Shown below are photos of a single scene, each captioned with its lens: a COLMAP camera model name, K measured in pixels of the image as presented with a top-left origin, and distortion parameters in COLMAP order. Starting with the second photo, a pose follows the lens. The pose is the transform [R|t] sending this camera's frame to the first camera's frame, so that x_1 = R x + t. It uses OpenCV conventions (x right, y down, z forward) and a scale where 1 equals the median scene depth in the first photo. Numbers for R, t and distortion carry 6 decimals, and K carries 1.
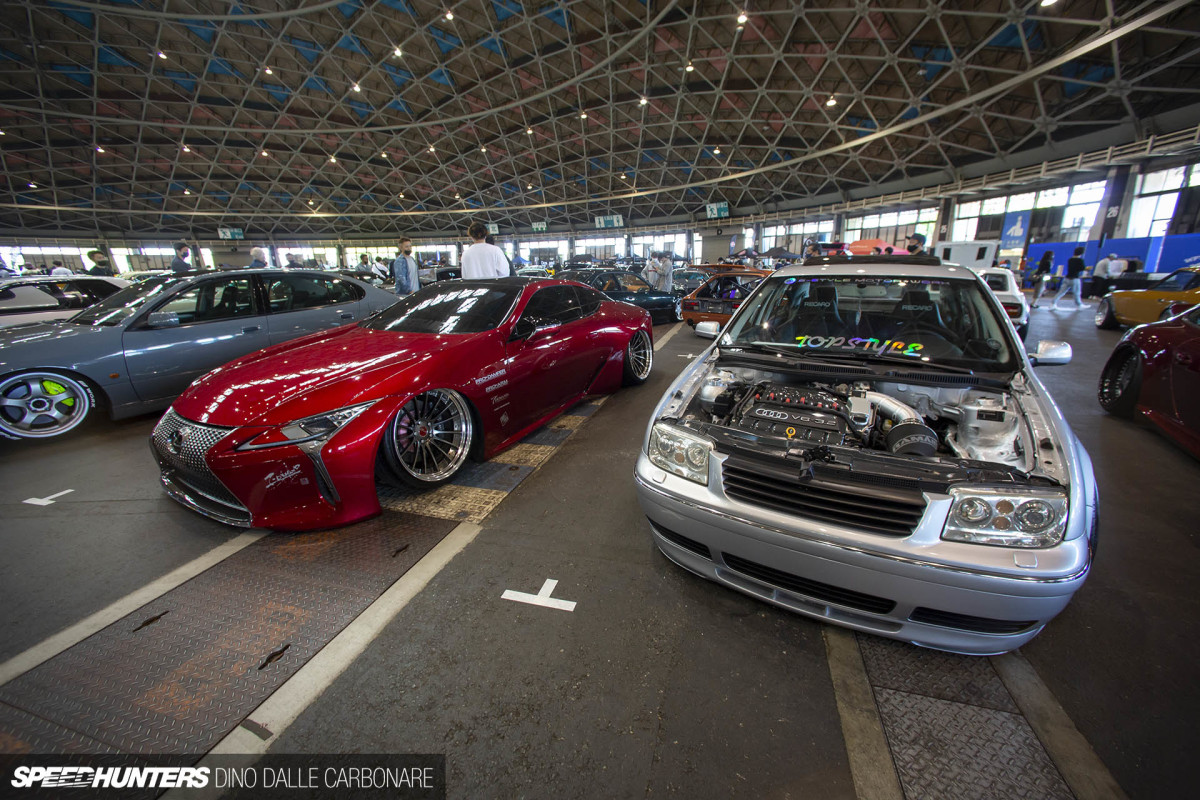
lens RADIAL K [[472.8, 0, 603.2], [0, 472.8, 395.4], [0, 0, 1]] dist [-0.029307, 0.011043]
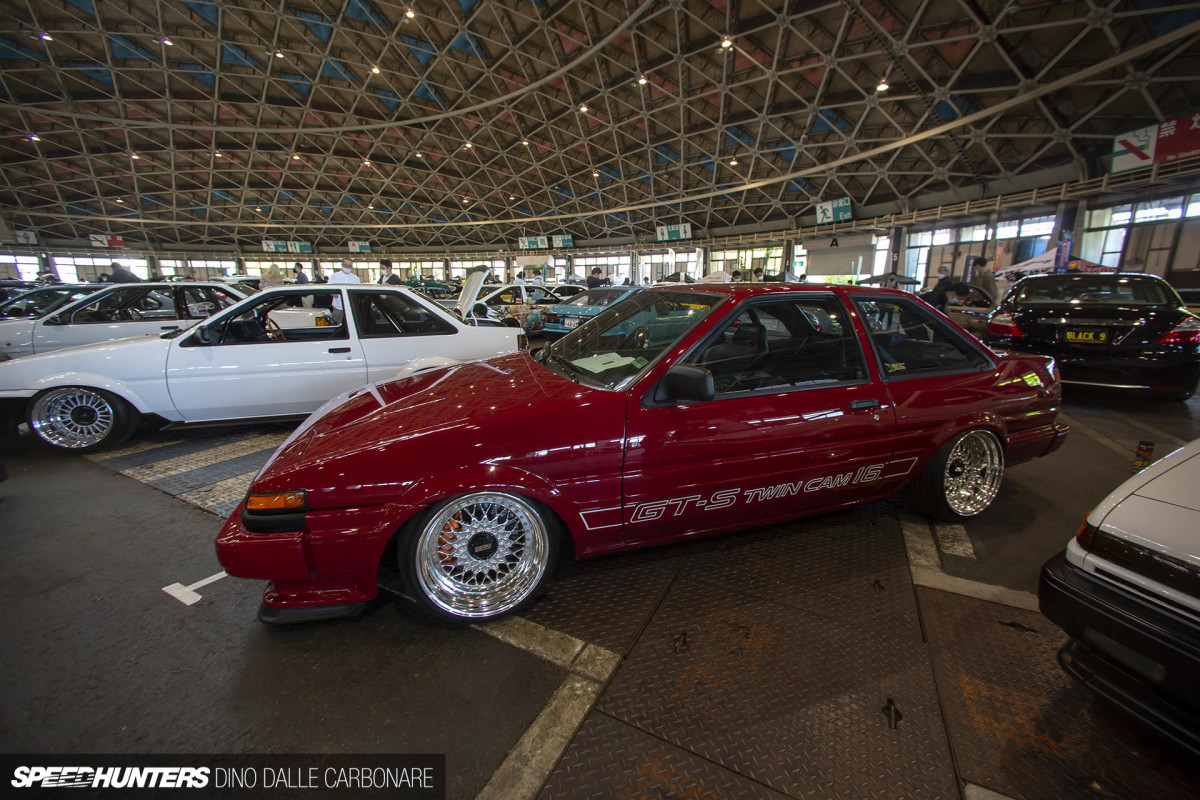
lens RADIAL K [[472.8, 0, 603.2], [0, 472.8, 395.4], [0, 0, 1]] dist [-0.029307, 0.011043]
pose [[0.981718, 0.059183, -0.180904, 0.044855], [-0.066909, 0.997076, -0.036903, -0.064729], [0.178191, 0.048333, 0.982808, 0.236148]]
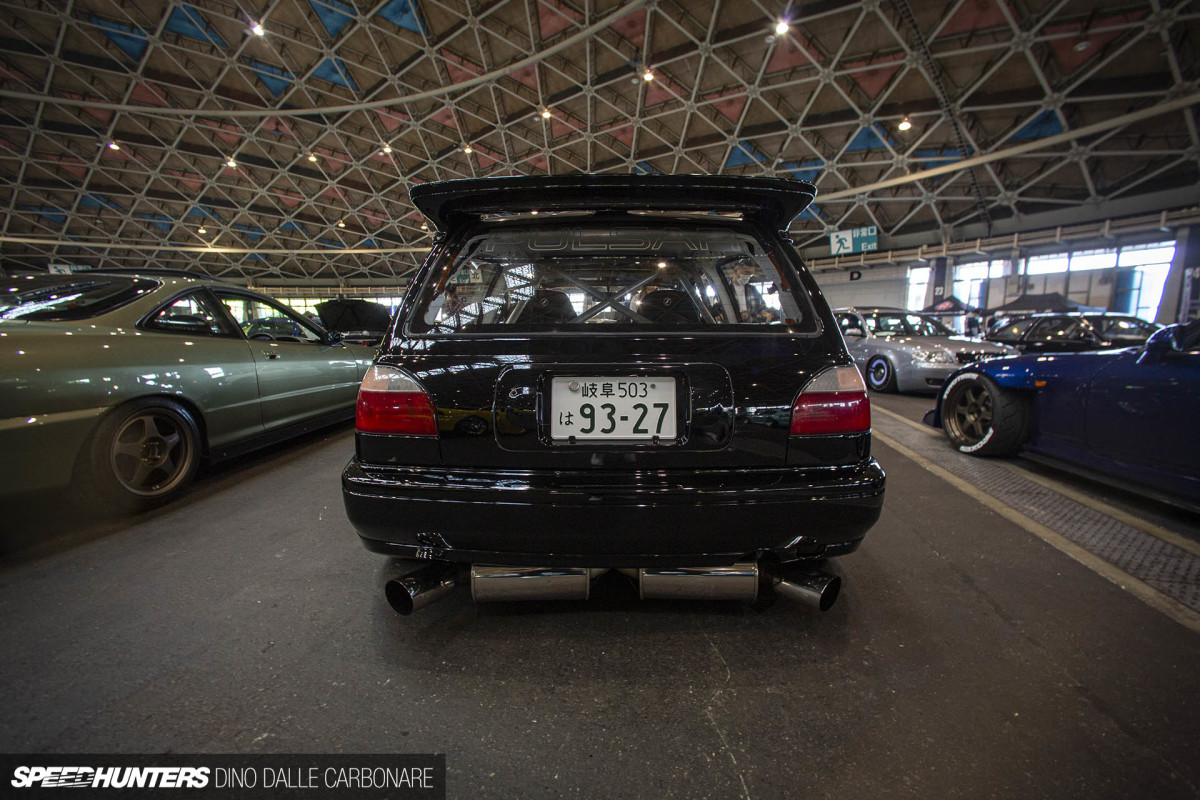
lens RADIAL K [[476.2, 0, 600.0], [0, 476.2, 400.0], [0, 0, 1]] dist [-0.018831, 0.007497]
pose [[0.998111, 0.002260, 0.061401, -0.106169], [0.005445, 0.992139, -0.125023, -0.092797], [-0.061201, 0.125121, 0.990252, 0.361104]]
